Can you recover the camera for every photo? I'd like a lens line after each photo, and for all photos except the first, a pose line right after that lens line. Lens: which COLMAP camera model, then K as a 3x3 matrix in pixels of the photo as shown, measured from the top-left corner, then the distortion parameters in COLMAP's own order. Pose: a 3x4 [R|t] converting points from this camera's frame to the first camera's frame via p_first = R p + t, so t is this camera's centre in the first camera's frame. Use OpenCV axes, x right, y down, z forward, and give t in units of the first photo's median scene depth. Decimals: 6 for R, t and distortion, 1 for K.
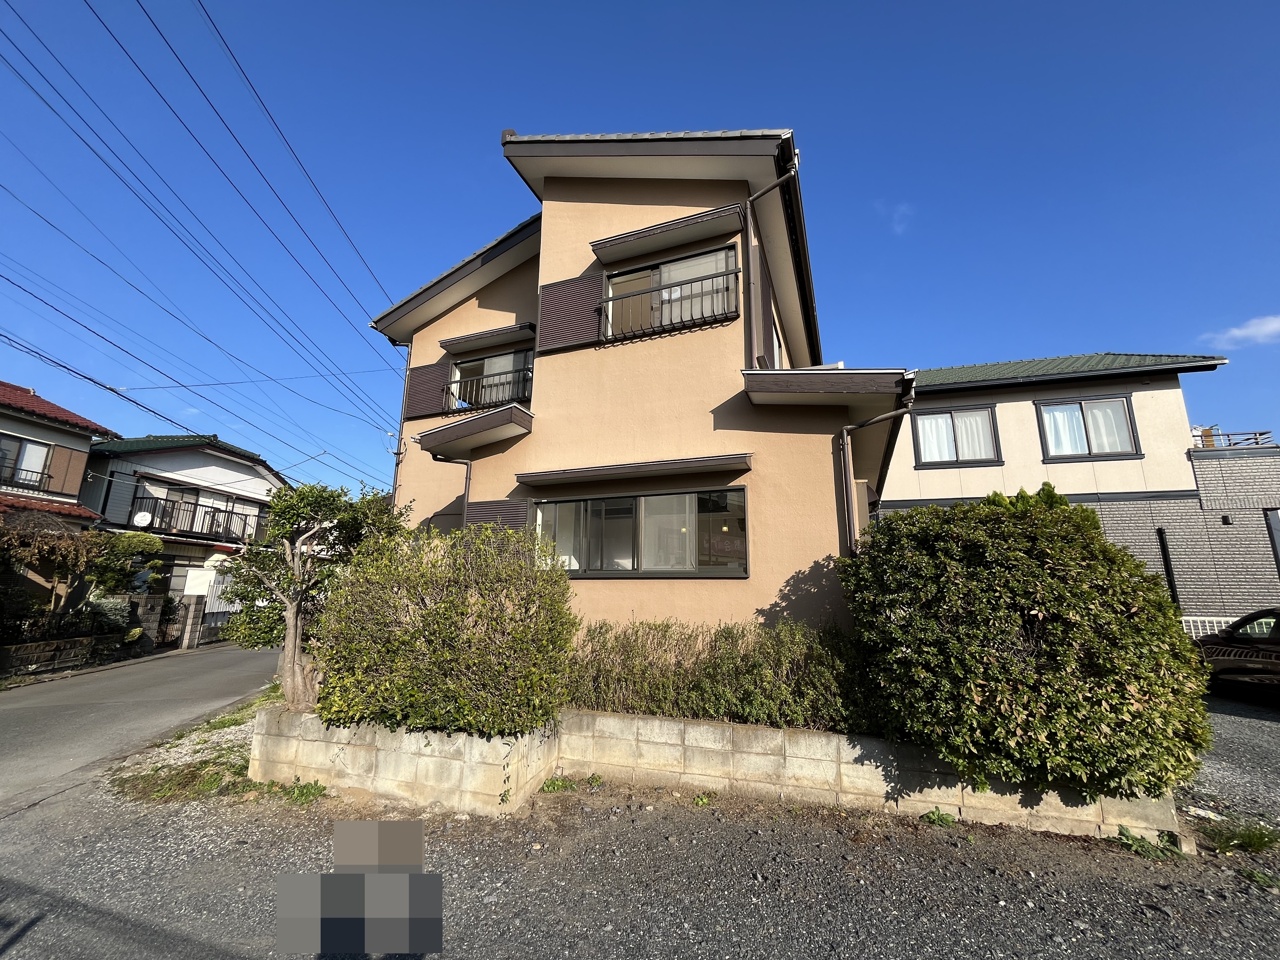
lens RADIAL K [[523.5, 0, 636.2], [0, 523.5, 481.6], [0, 0, 1]] dist [-0.001636, -0.000170]
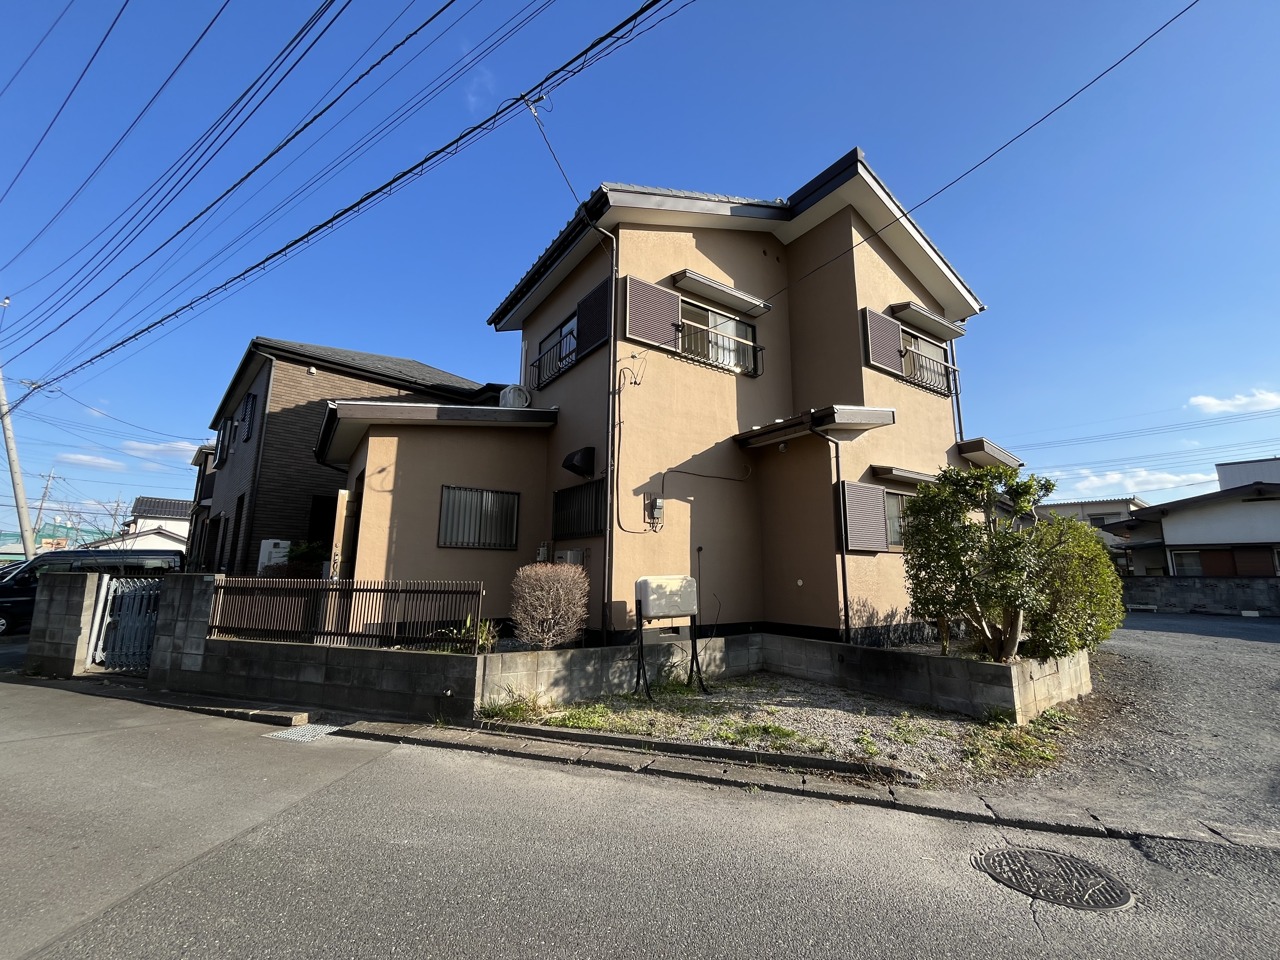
lens RADIAL K [[523.5, 0, 636.2], [0, 523.5, 481.6], [0, 0, 1]] dist [-0.001636, -0.000170]
pose [[0.569497, 0.137485, 0.810414, -2.394377], [-0.182012, 0.982531, -0.038781, 0.269537], [-0.801589, -0.125420, 0.584572, 1.168116]]
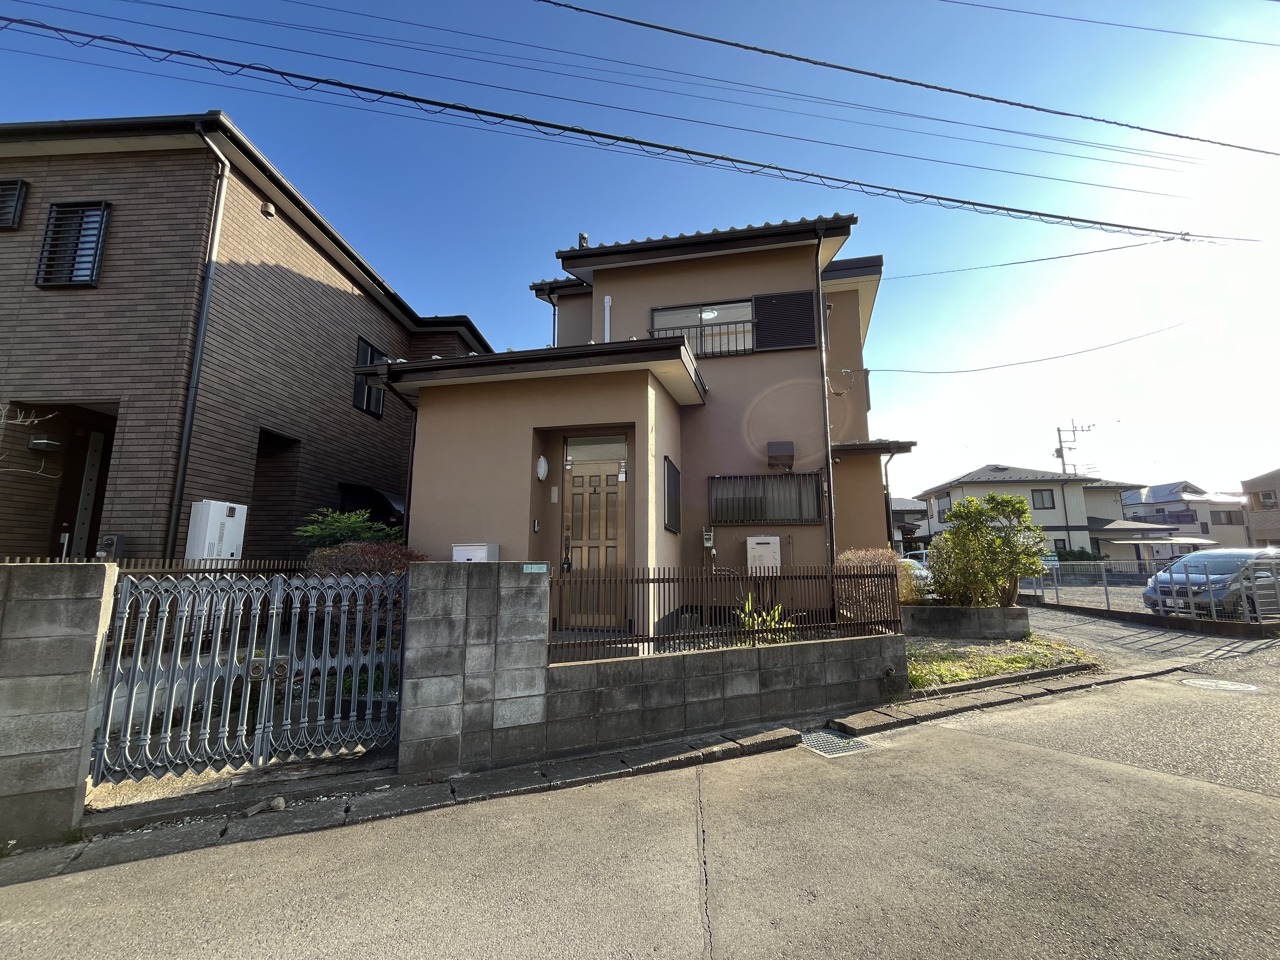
lens RADIAL K [[523.5, 0, 636.2], [0, 523.5, 481.6], [0, 0, 1]] dist [-0.001636, -0.000170]
pose [[-0.165304, 0.145548, 0.975444, -2.811882], [-0.212857, 0.960475, -0.179387, 0.732035], [-0.962999, -0.237283, -0.127789, 3.166007]]
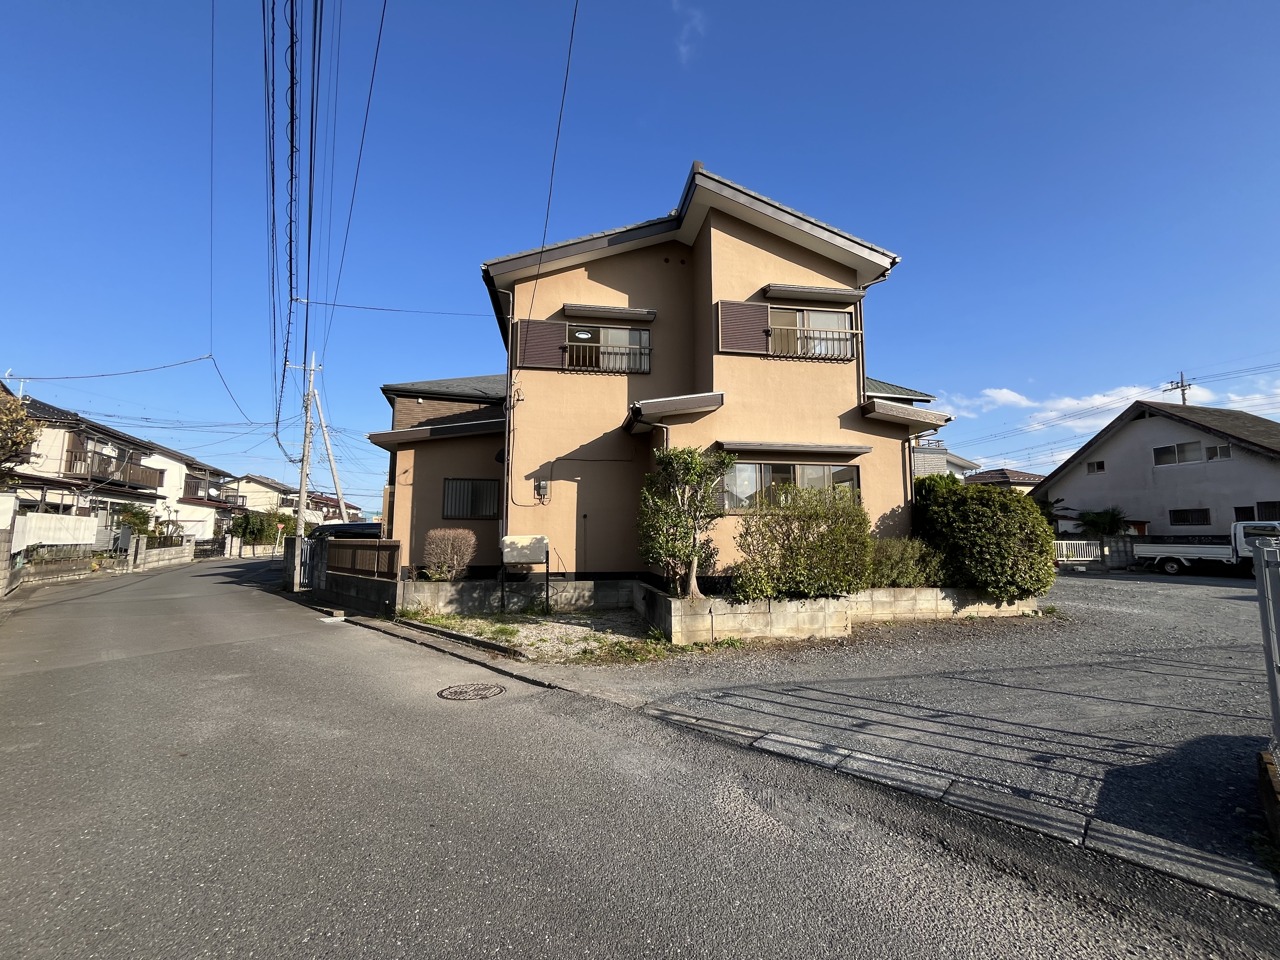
lens RADIAL K [[523.5, 0, 636.2], [0, 523.5, 481.6], [0, 0, 1]] dist [-0.001636, -0.000170]
pose [[0.864854, 0.045242, 0.499981, -1.759953], [-0.103375, 0.990637, 0.089176, -0.017839], [-0.491265, -0.128810, 0.861433, -0.195220]]
